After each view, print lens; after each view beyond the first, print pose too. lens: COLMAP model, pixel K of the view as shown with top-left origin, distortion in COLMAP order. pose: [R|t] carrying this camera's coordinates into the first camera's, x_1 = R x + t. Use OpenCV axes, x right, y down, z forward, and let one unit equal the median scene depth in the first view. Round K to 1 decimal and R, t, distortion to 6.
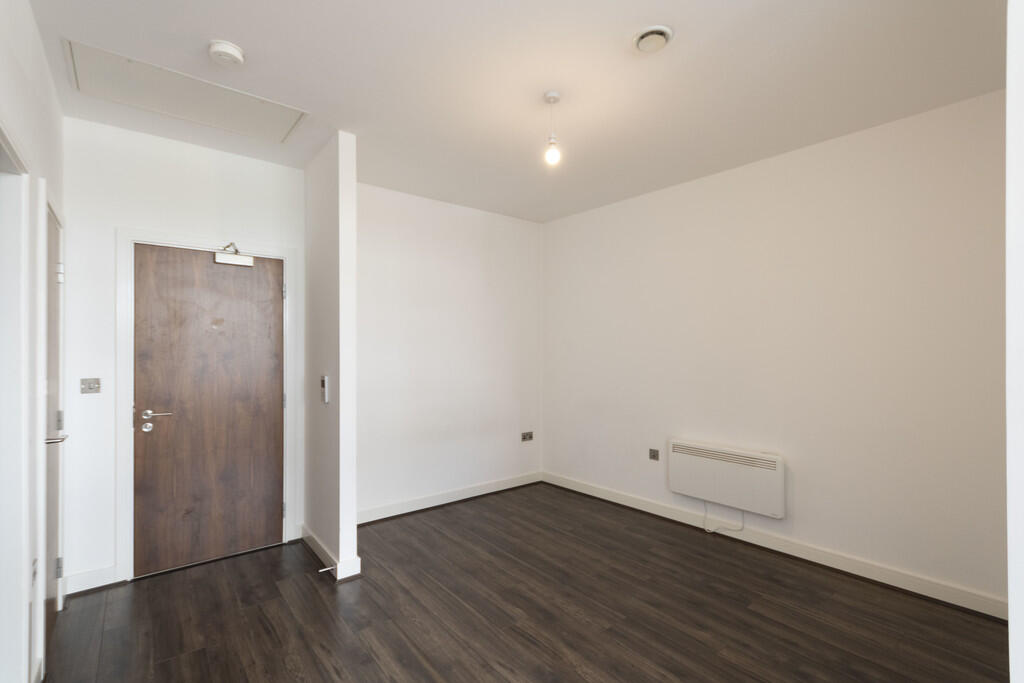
lens RADIAL K [[484.5, 0, 523.4], [0, 484.5, 348.8], [0, 0, 1]] dist [0.011400, 0.000858]
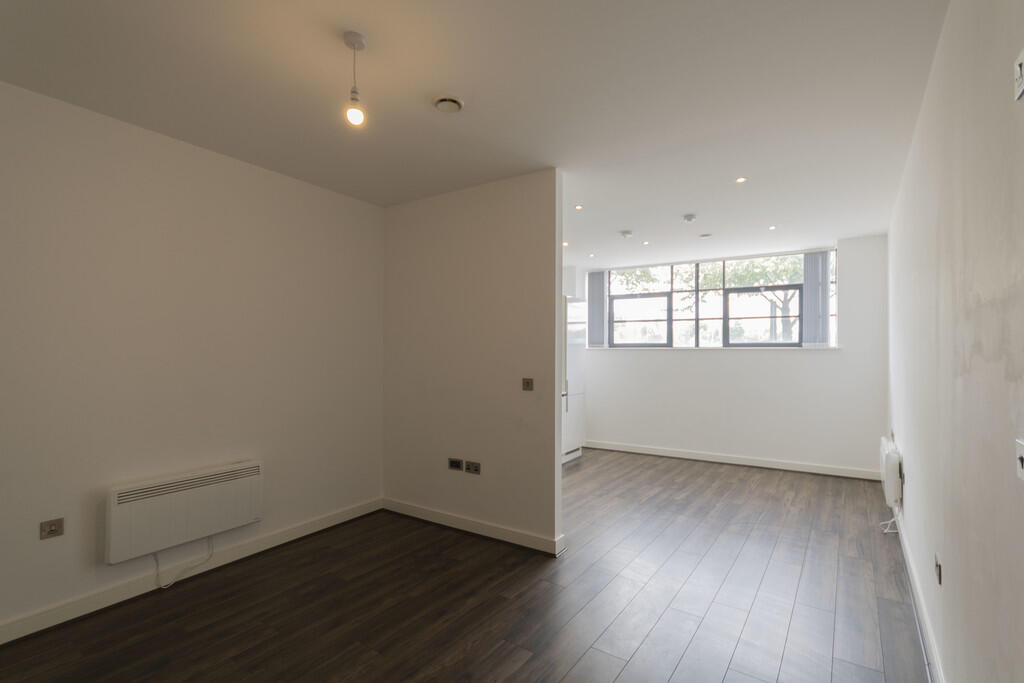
lens RADIAL K [[484.5, 0, 523.4], [0, 484.5, 348.8], [0, 0, 1]] dist [0.011400, 0.000858]
pose [[-0.306867, 0.009064, 0.951709, -0.698834], [-0.002063, 0.999946, -0.010189, -0.004515], [-0.951750, -0.005090, -0.306832, 0.876551]]
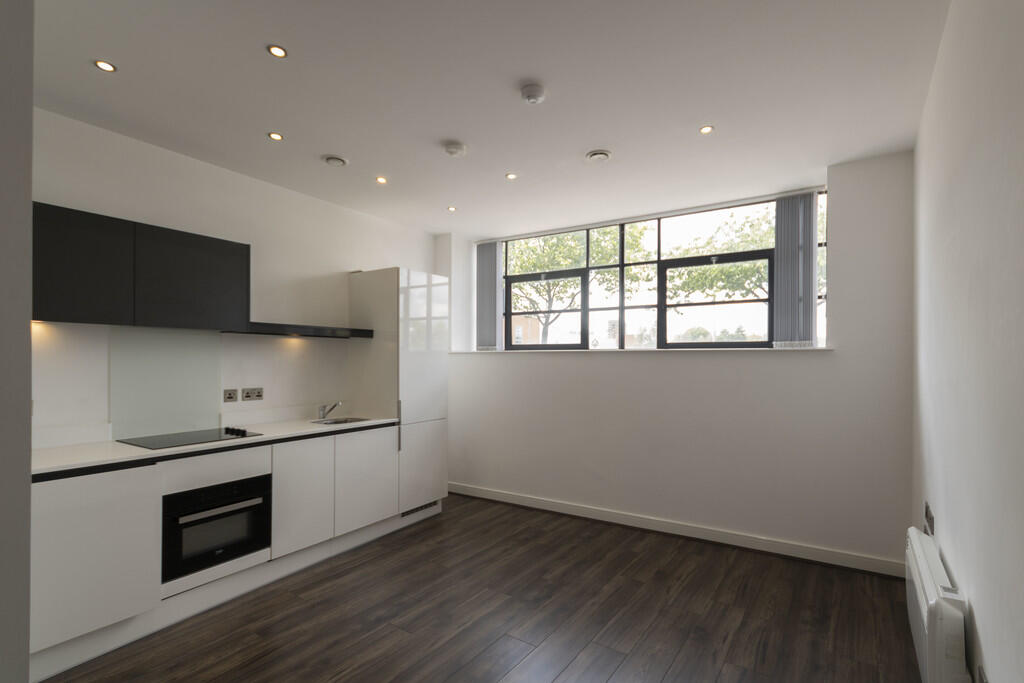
lens RADIAL K [[483.4, 0, 516.8], [0, 483.4, 358.1], [0, 0, 1]] dist [0.005042, -0.000438]
pose [[-0.291654, 0.003901, 0.956516, -0.139549], [-0.002447, 0.999985, -0.004825, -0.001037], [-0.956521, -0.003748, -0.291641, 0.152547]]
